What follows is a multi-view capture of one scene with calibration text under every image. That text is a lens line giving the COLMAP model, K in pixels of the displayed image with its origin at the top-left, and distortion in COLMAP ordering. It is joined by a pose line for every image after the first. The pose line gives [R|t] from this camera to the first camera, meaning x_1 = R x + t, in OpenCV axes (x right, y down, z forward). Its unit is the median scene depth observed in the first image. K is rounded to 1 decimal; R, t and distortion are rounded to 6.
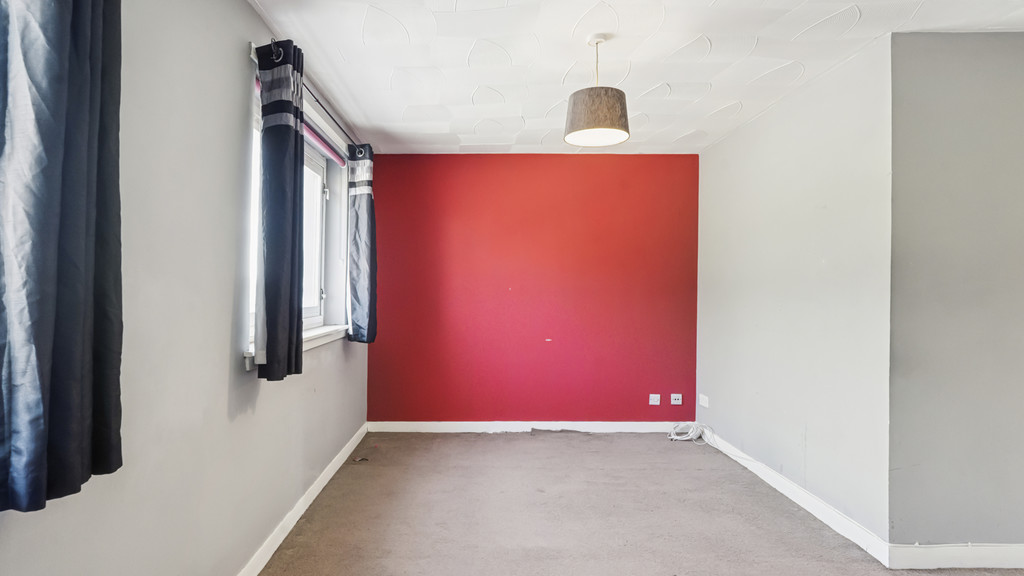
lens RADIAL K [[521.5, 0, 464.5], [0, 521.5, 284.8], [0, 0, 1]] dist [-0.010114, 0.001616]
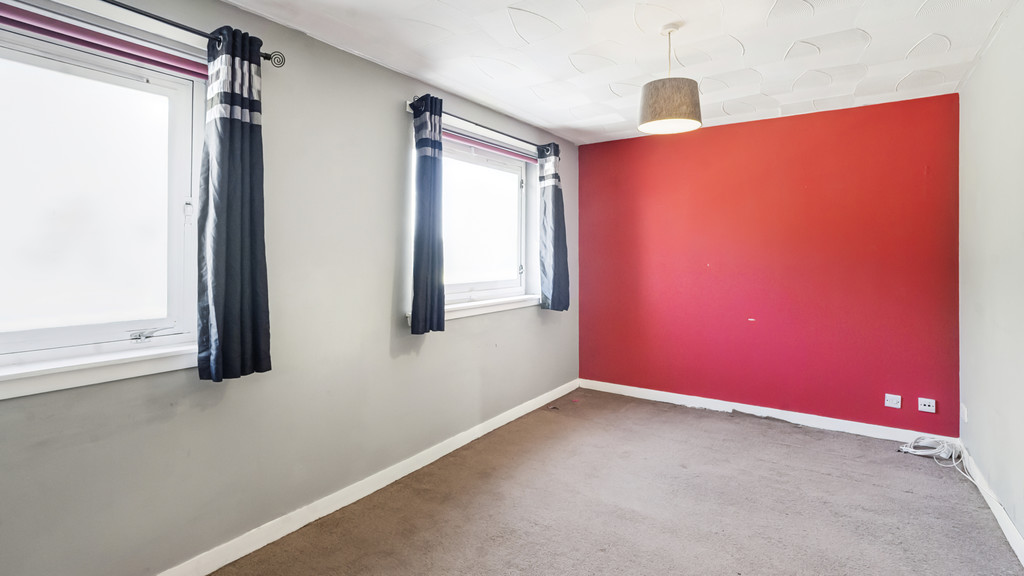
lens RADIAL K [[488.5, 0, 480.8], [0, 488.5, 261.3], [0, 0, 1]] dist [-0.003436, -0.000183]
pose [[0.814198, 0.004192, -0.580573, 0.373863], [0.009487, 0.999744, 0.020524, -0.029794], [0.580510, -0.022218, 0.813950, -0.001589]]
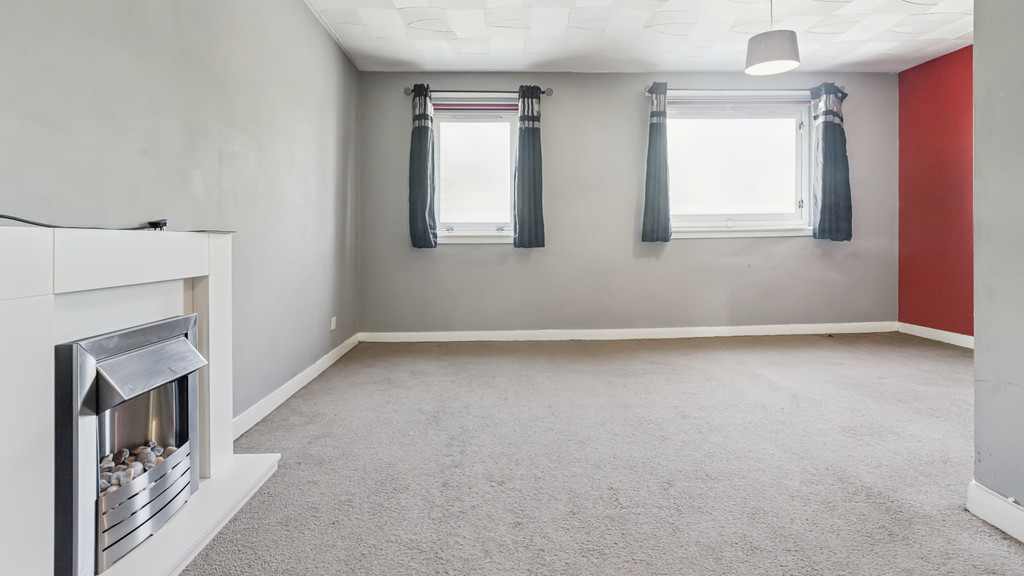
lens RADIAL K [[470.2, 0, 499.4], [0, 470.2, 235.4], [0, 0, 1]] dist [-0.001867, -0.000267]
pose [[0.045658, 0.009400, -0.998913, 1.044123], [0.020447, 0.999737, 0.010342, 0.080096], [0.998748, -0.020897, 0.045454, 0.190623]]
